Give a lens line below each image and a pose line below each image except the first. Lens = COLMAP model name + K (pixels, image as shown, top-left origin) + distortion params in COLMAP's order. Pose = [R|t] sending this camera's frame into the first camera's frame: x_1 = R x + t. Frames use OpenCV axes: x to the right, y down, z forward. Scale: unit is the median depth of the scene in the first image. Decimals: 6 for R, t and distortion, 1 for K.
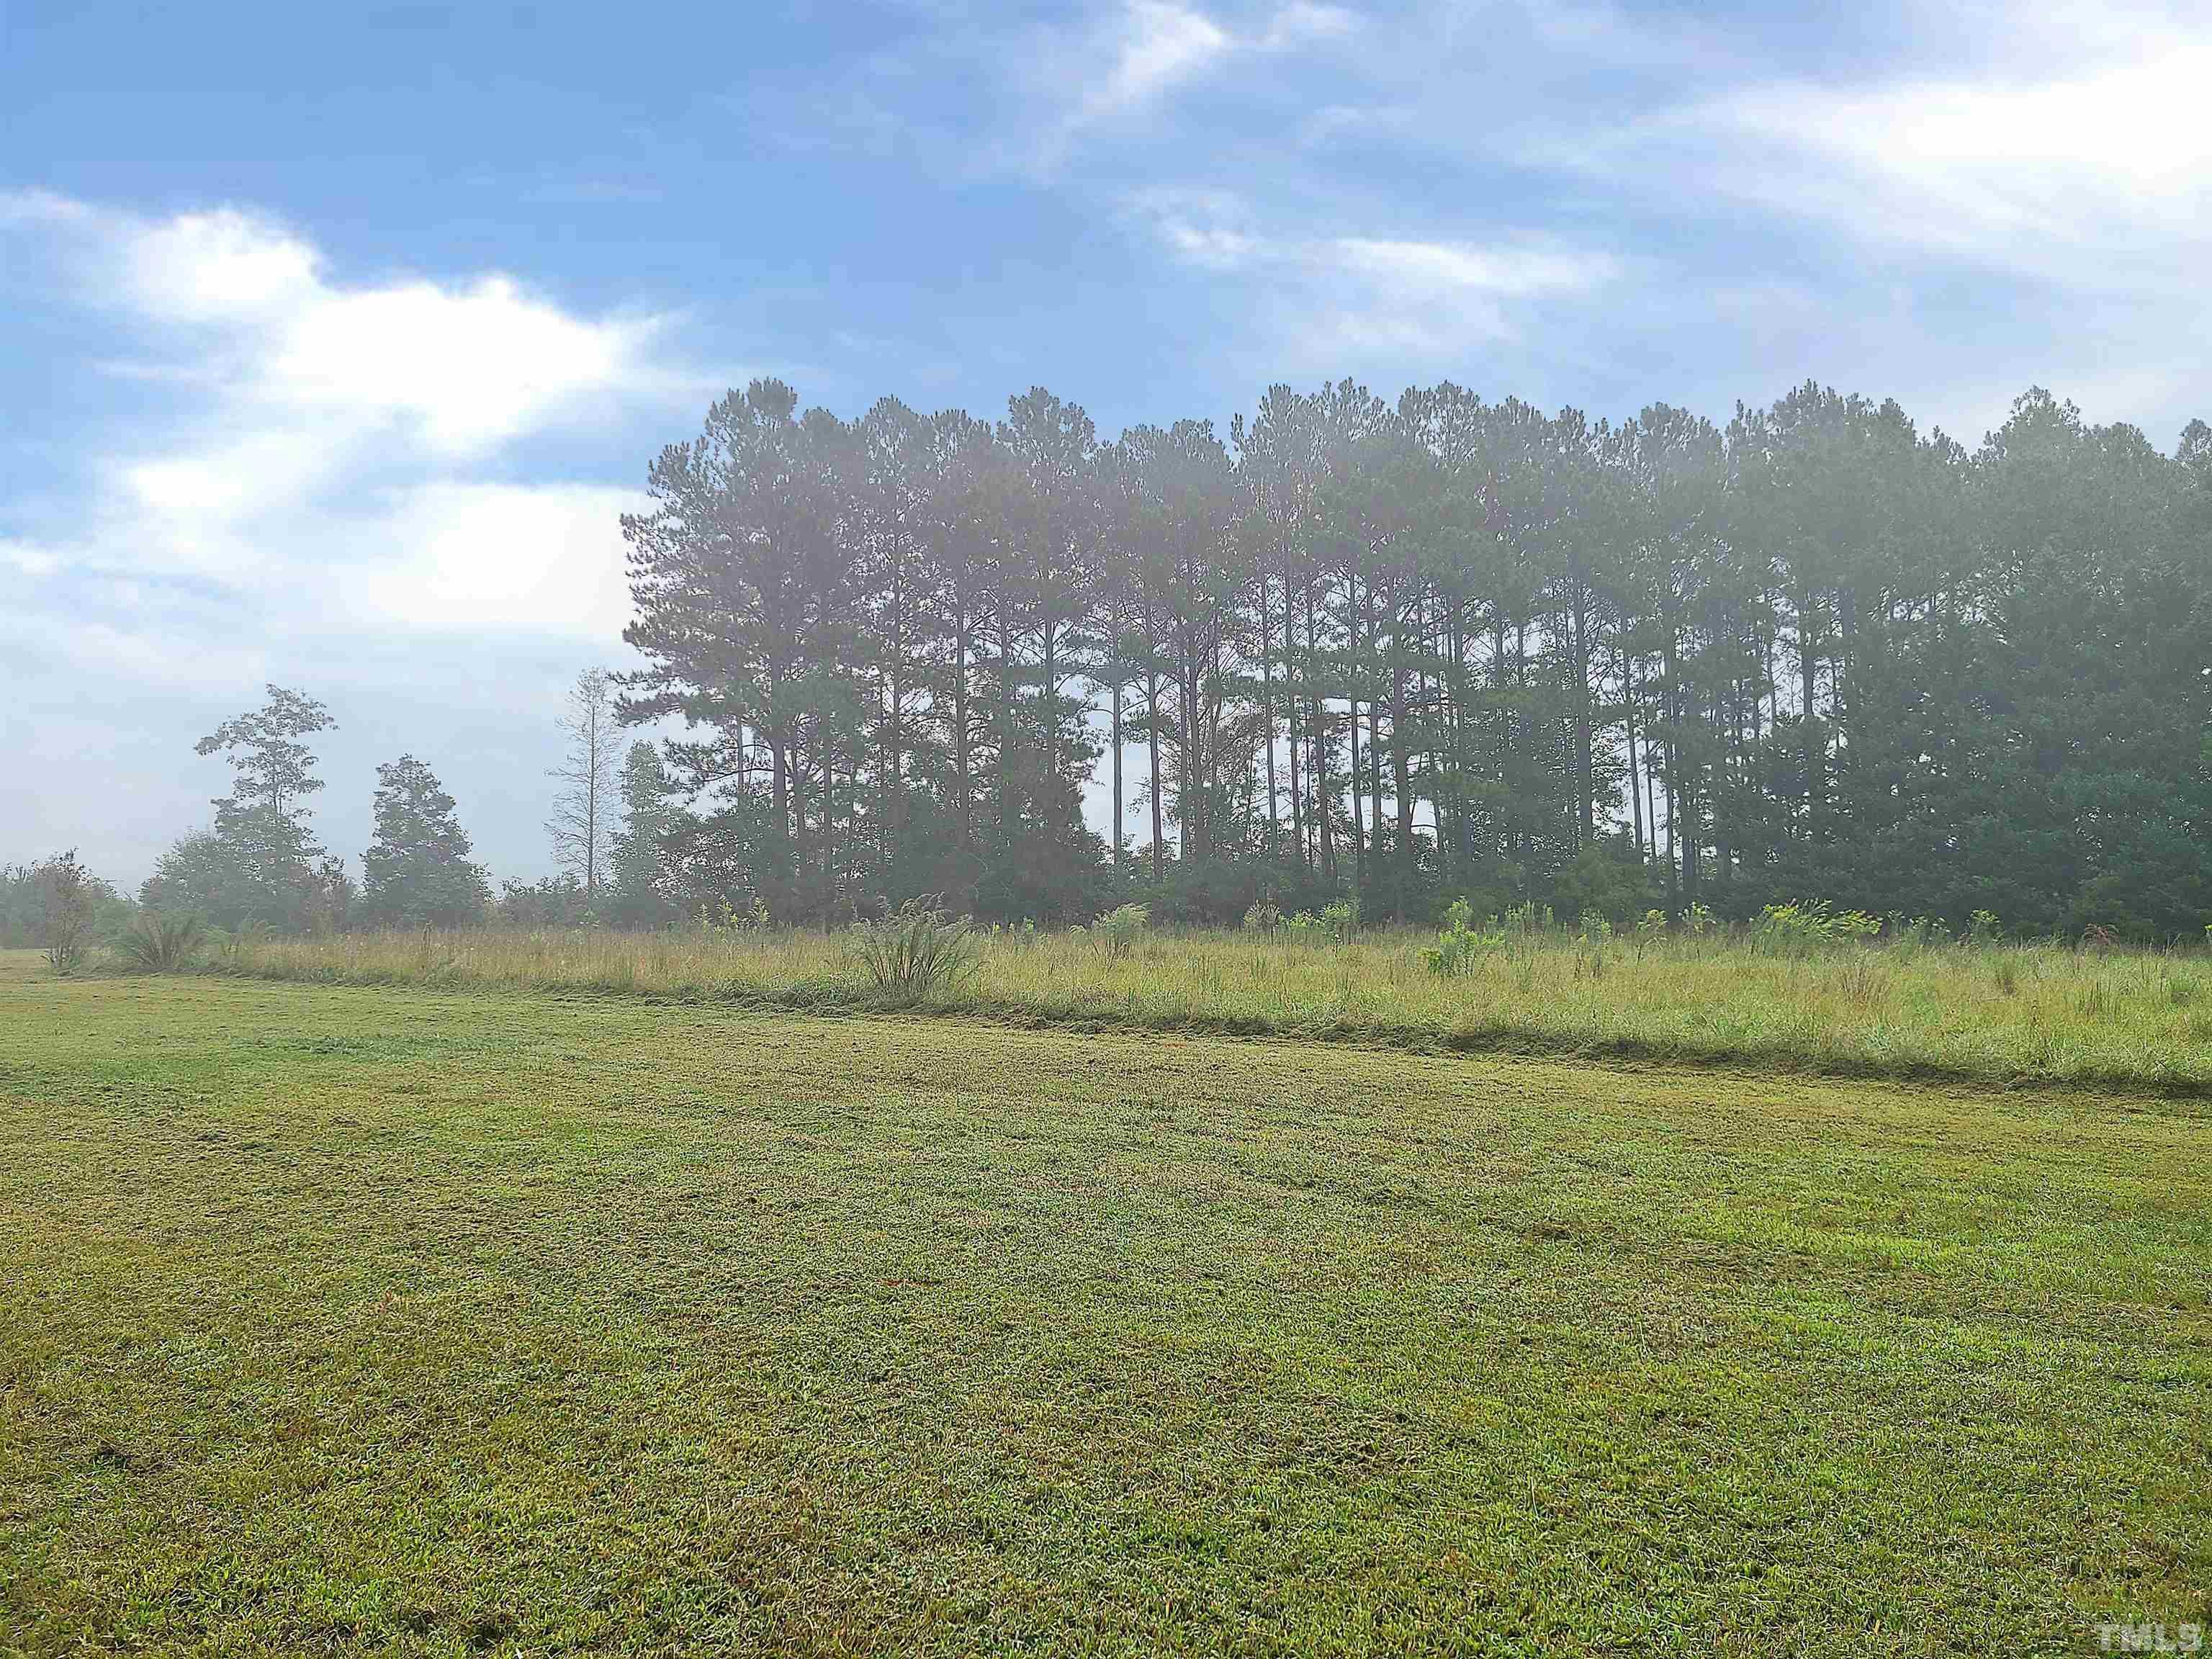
lens RADIAL K [[1644.3, 0, 1114.6], [0, 1644.3, 824.4], [0, 0, 1]] dist [0.041910, -0.029097]
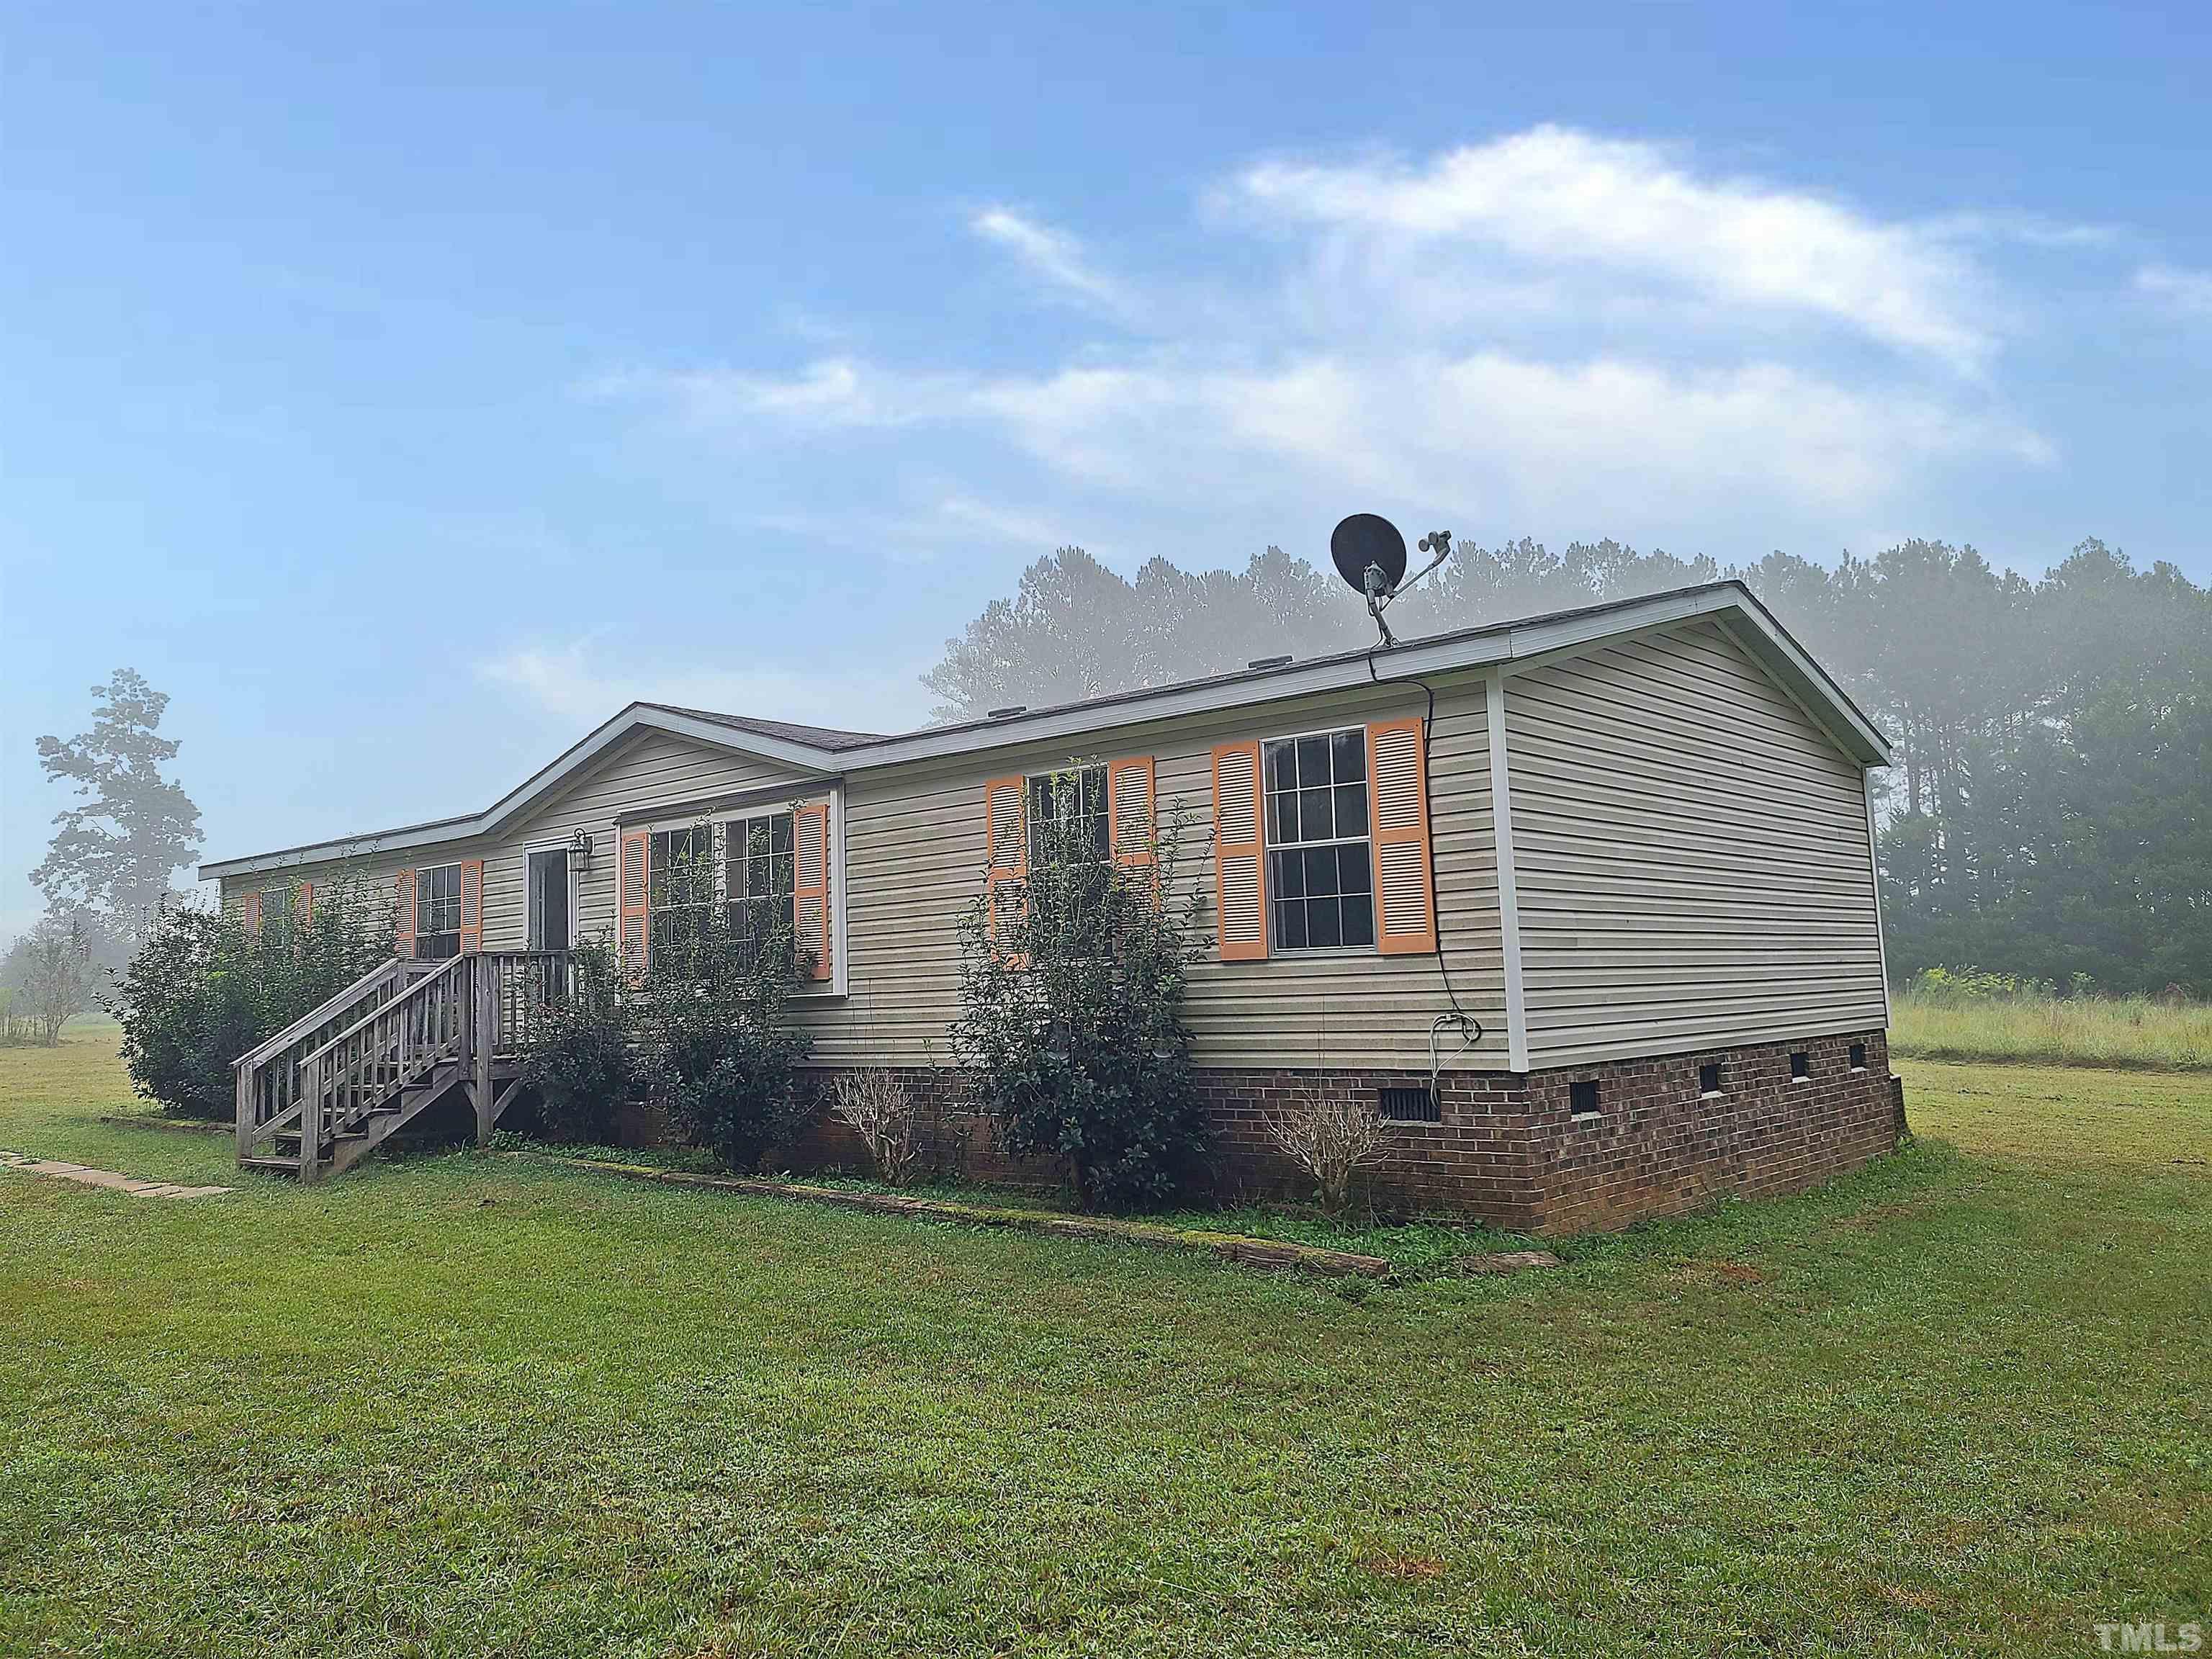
lens RADIAL K [[1644.3, 0, 1096.4], [0, 1644.3, 823.5], [0, 0, 1]] dist [0.041910, -0.029097]
pose [[0.999888, -0.003388, -0.014593, -0.161919], [0.002849, 0.999319, -0.036783, -0.013345], [0.014708, 0.036737, 0.999217, -0.224107]]
